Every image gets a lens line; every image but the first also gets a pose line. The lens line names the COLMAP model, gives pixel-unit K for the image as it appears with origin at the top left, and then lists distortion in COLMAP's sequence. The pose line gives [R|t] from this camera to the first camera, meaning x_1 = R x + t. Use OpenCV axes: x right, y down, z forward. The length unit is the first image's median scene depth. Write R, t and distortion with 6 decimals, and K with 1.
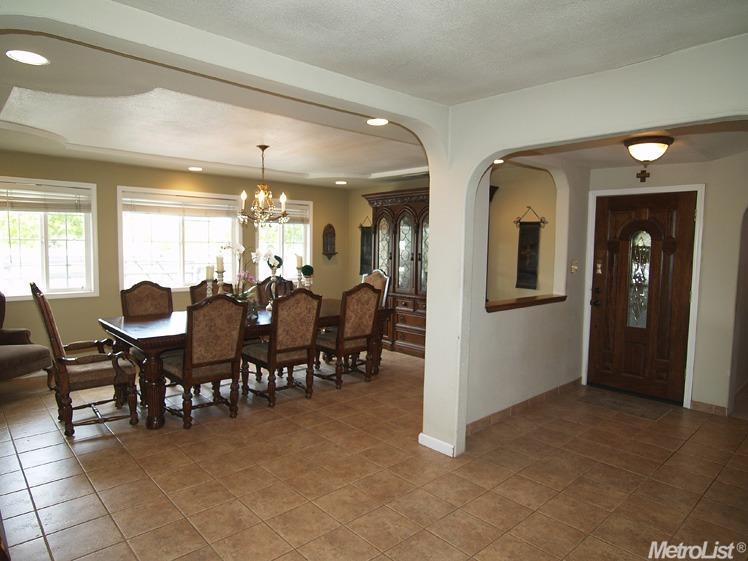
lens RADIAL K [[472.9, 0, 374.0], [0, 472.9, 283.5], [0, 0, 1]] dist [-0.016084, -0.002566]
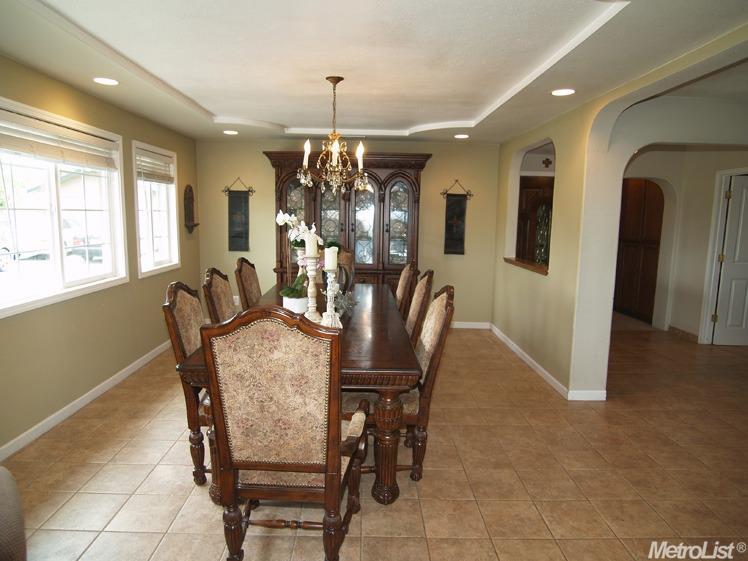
lens RADIAL K [[472.9, 0, 371.6], [0, 472.9, 274.1], [0, 0, 1]] dist [-0.016084, -0.002566]
pose [[0.665686, -0.091402, 0.740613, -0.586359], [0.056154, 0.995792, 0.072422, -0.031746], [-0.744116, -0.006622, 0.668018, 0.369050]]
